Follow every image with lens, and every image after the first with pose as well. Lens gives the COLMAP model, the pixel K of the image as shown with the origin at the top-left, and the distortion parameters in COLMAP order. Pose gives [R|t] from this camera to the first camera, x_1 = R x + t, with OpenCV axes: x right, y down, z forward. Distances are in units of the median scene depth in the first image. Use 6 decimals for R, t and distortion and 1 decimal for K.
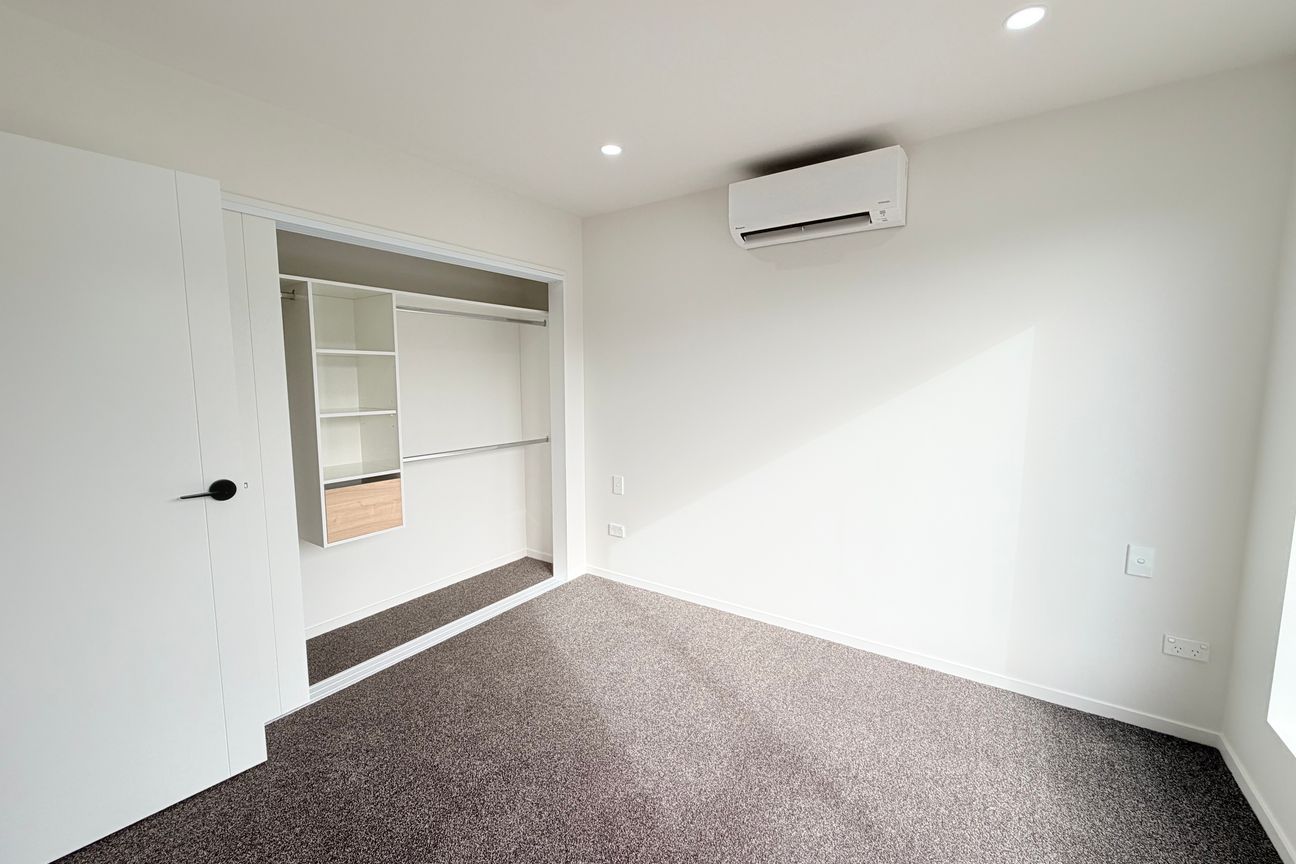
lens RADIAL K [[514.3, 0, 651.1], [0, 514.3, 429.6], [0, 0, 1]] dist [-0.002191, 0.000078]
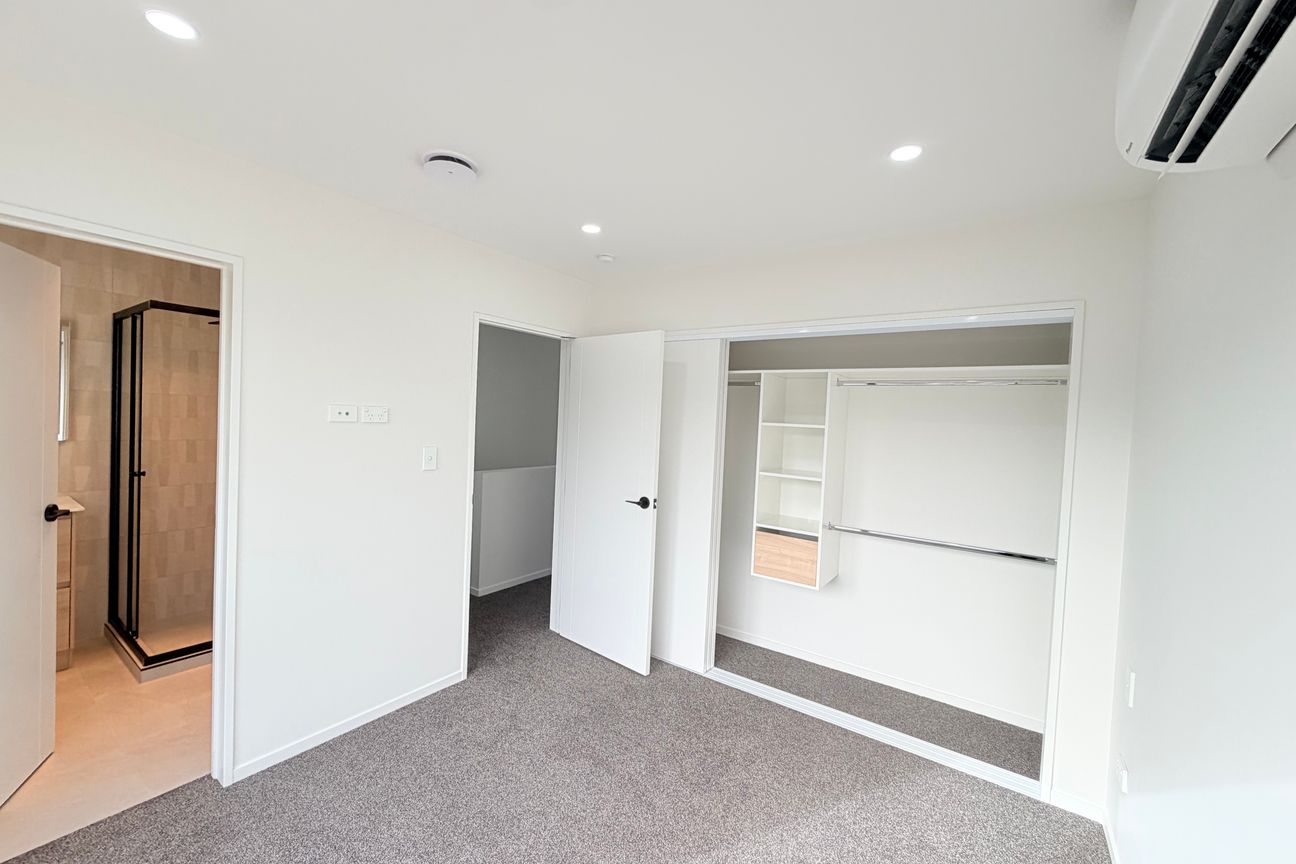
lens RADIAL K [[514.3, 0, 650.3], [0, 514.3, 432.8], [0, 0, 1]] dist [-0.002191, 0.000078]
pose [[-0.019377, 0.028906, -0.999394, 0.592966], [-0.149426, 0.988272, 0.031481, -0.114248], [0.988583, 0.149945, -0.014830, 0.652228]]
